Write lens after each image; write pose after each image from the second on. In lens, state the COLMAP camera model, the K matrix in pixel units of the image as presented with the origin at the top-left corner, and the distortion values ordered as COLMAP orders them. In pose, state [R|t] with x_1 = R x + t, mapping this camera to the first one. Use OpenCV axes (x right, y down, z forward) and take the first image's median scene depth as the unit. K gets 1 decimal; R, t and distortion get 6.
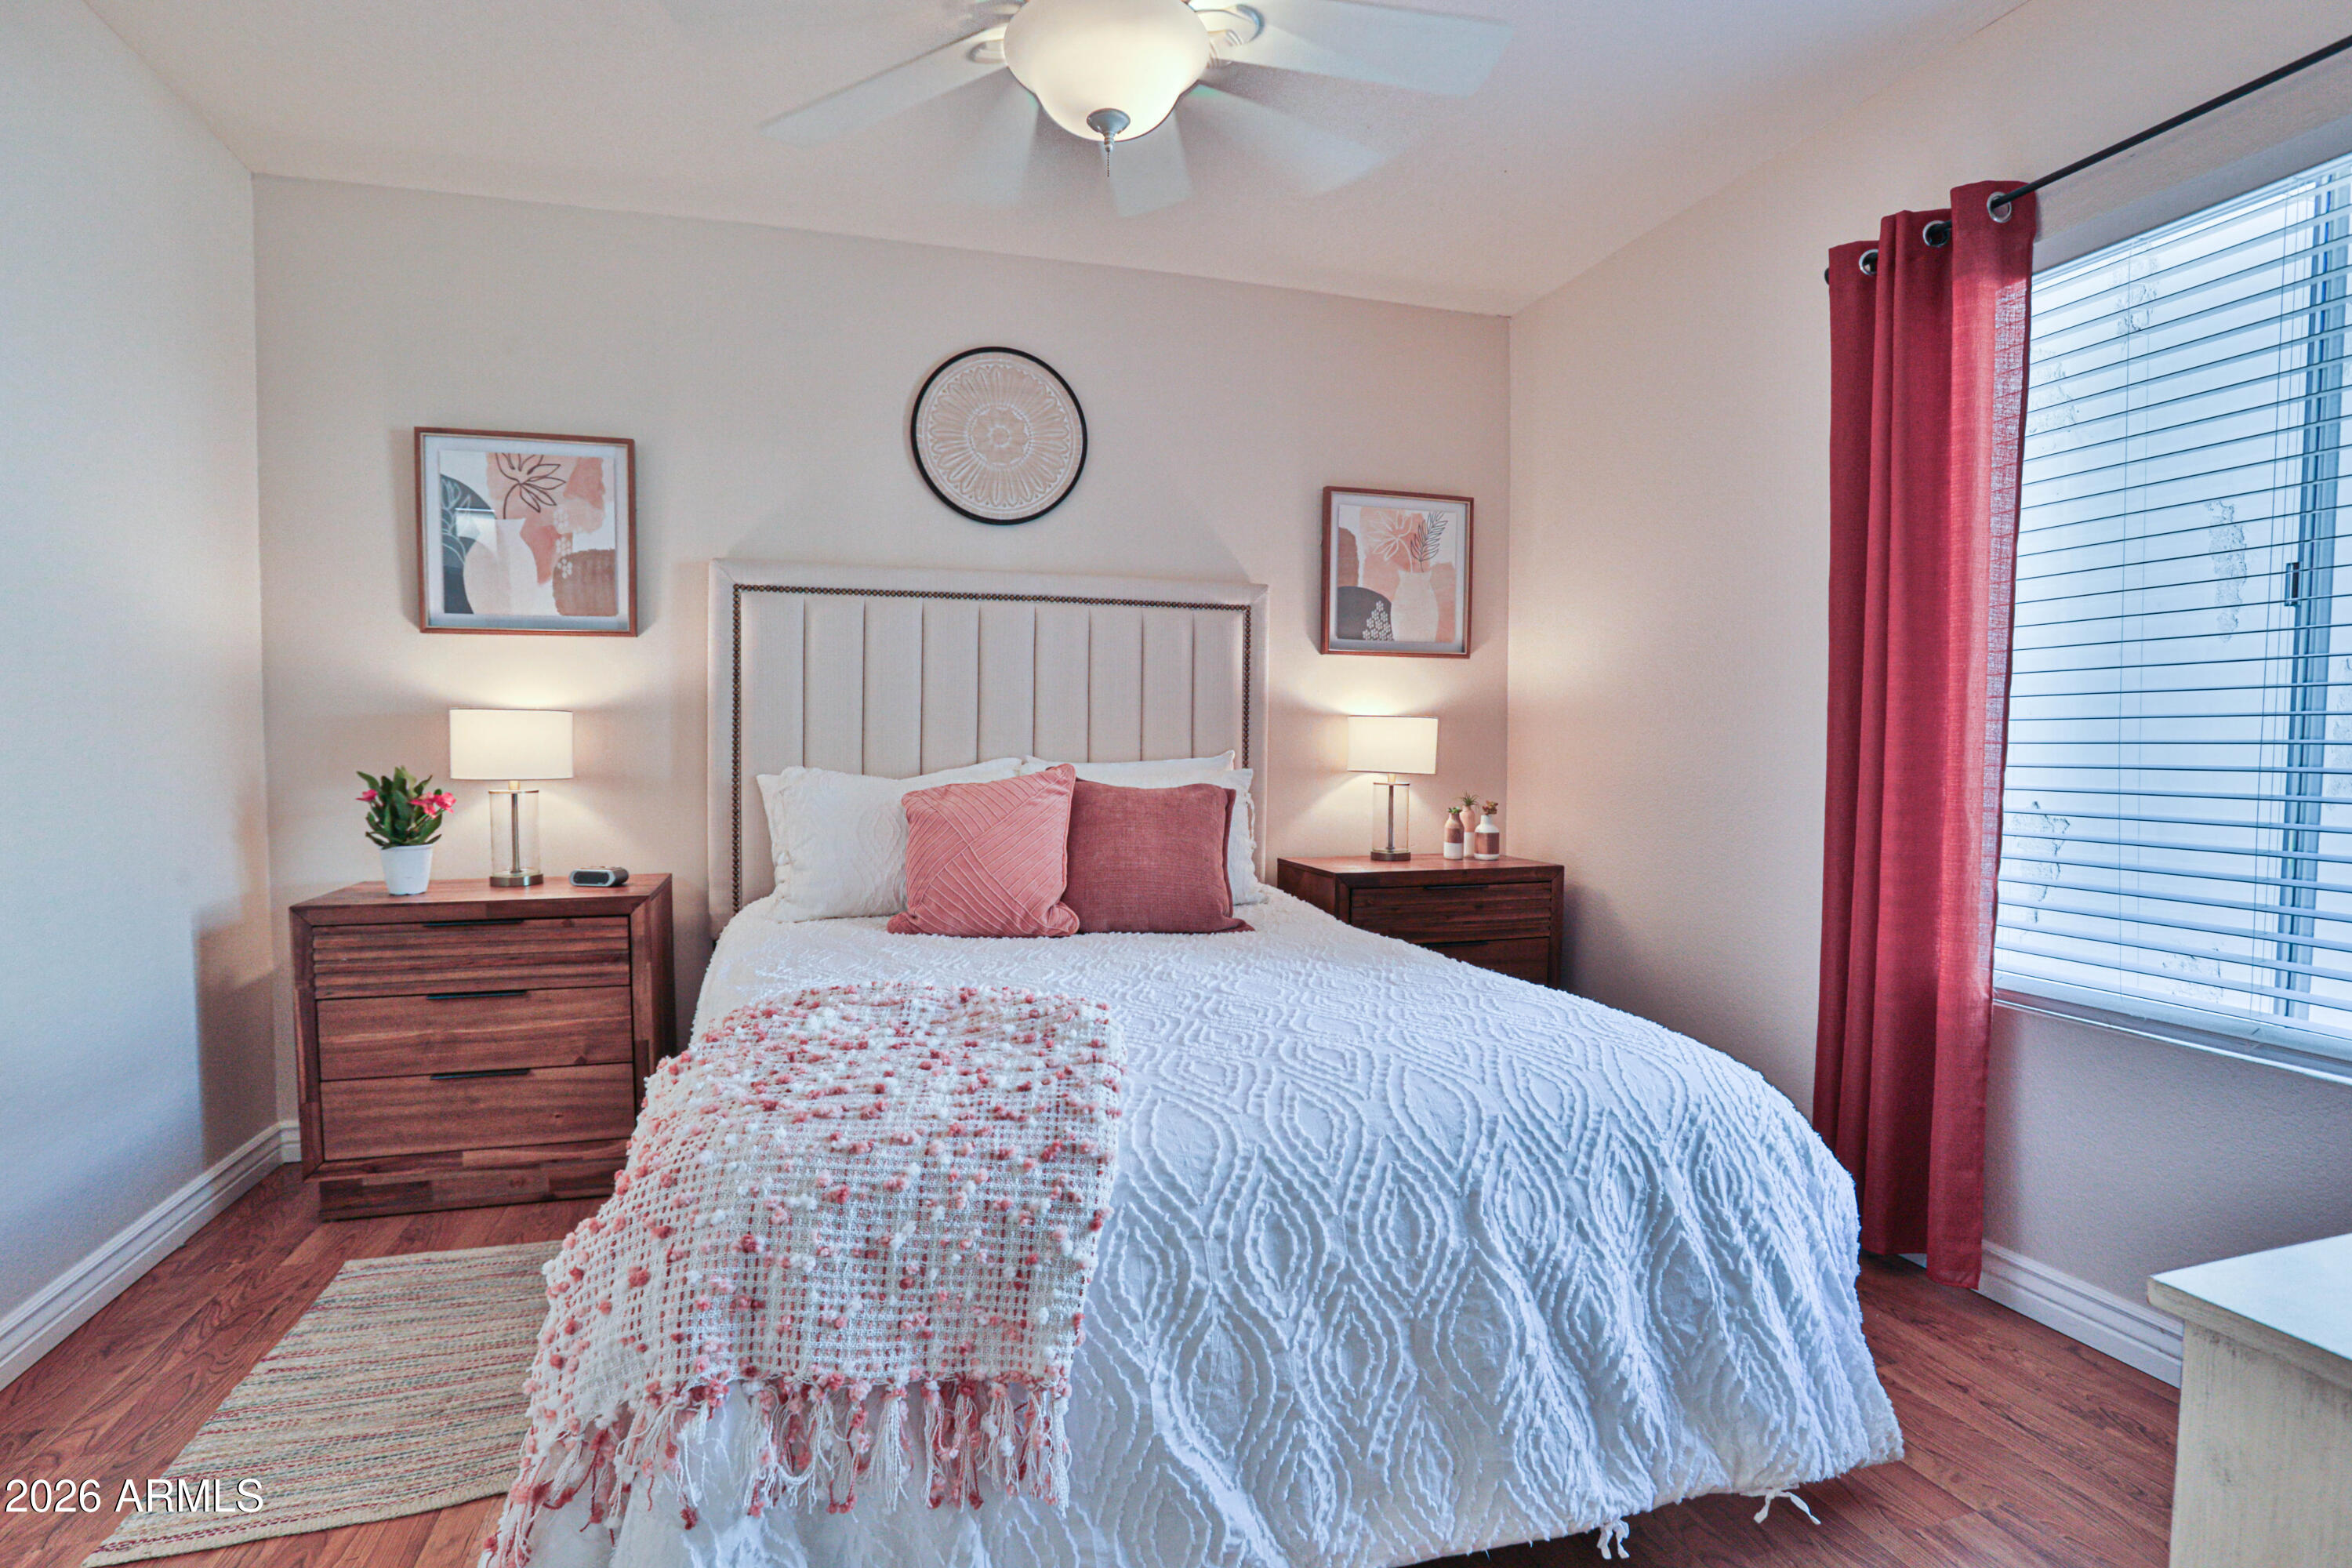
lens RADIAL K [[1132.7, 0, 1151.2], [0, 1132.7, 791.6], [0, 0, 1]] dist [-0.026453, 0.013842]
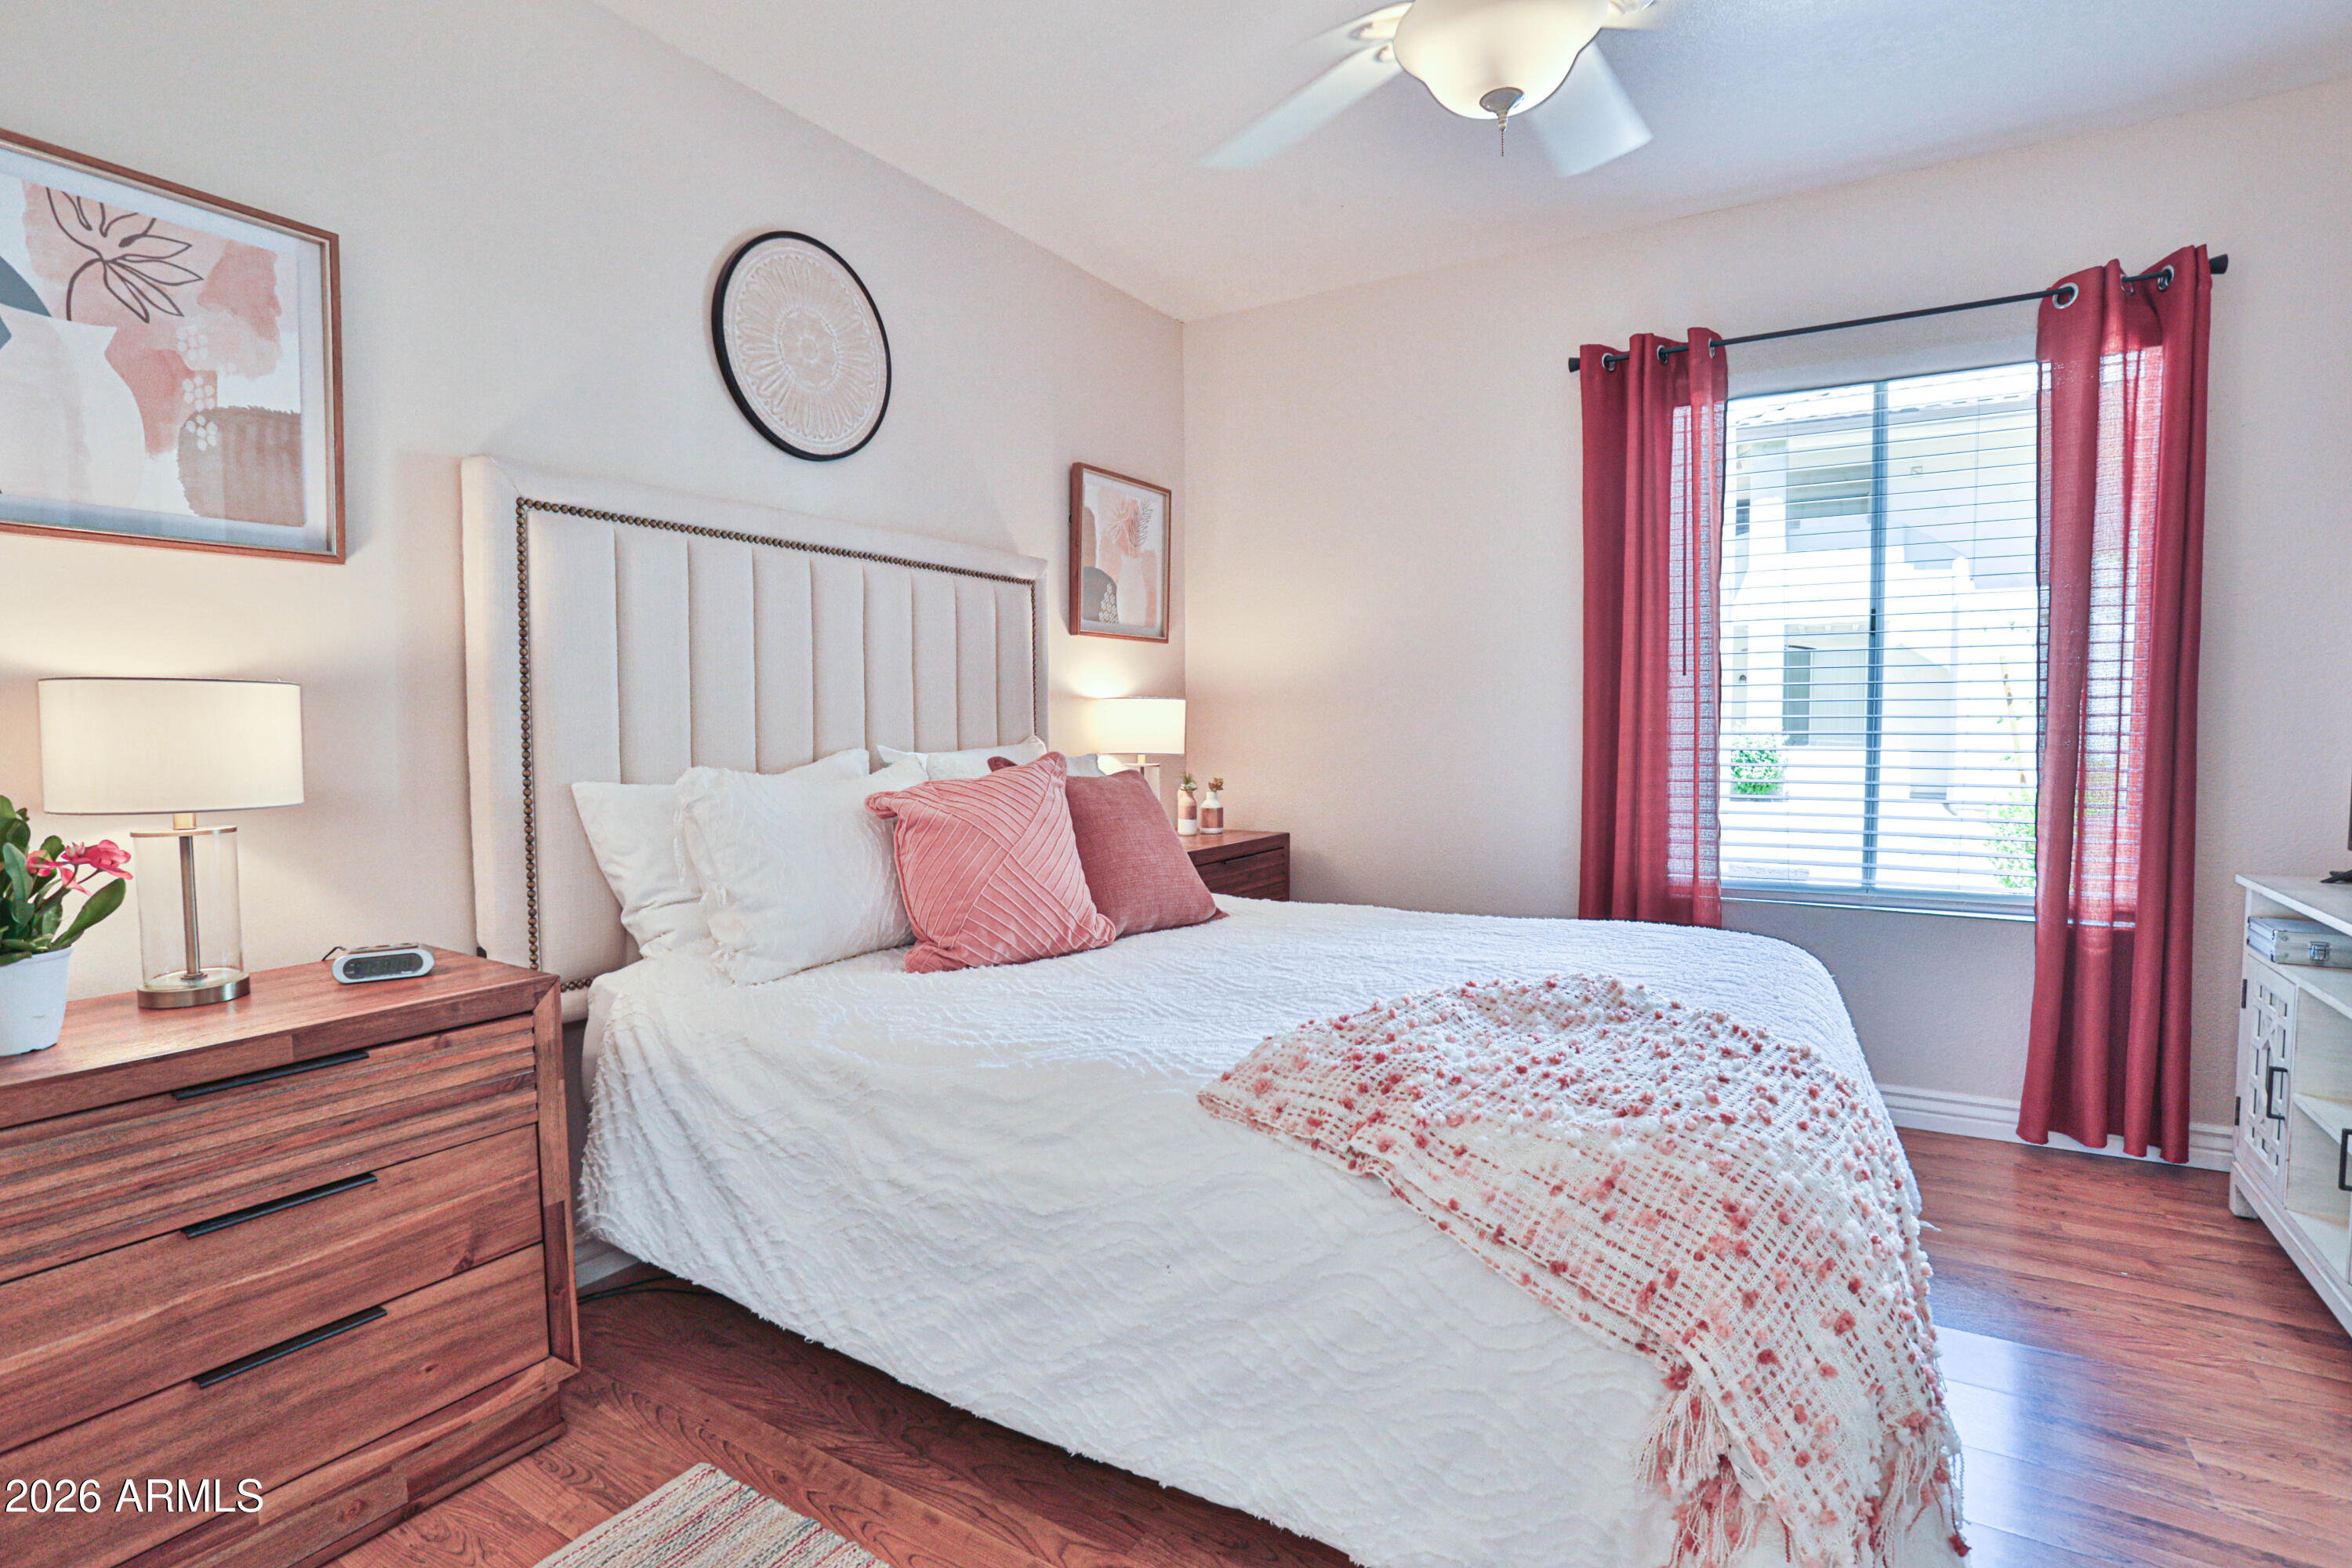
lens RADIAL K [[1132.7, 0, 1196.0], [0, 1132.7, 785.0], [0, 0, 1]] dist [-0.026453, 0.013842]
pose [[0.745734, -0.048385, 0.664484, -0.530666], [0.042278, 0.998786, 0.025279, -0.015218], [-0.664901, 0.009242, 0.746874, 0.251493]]
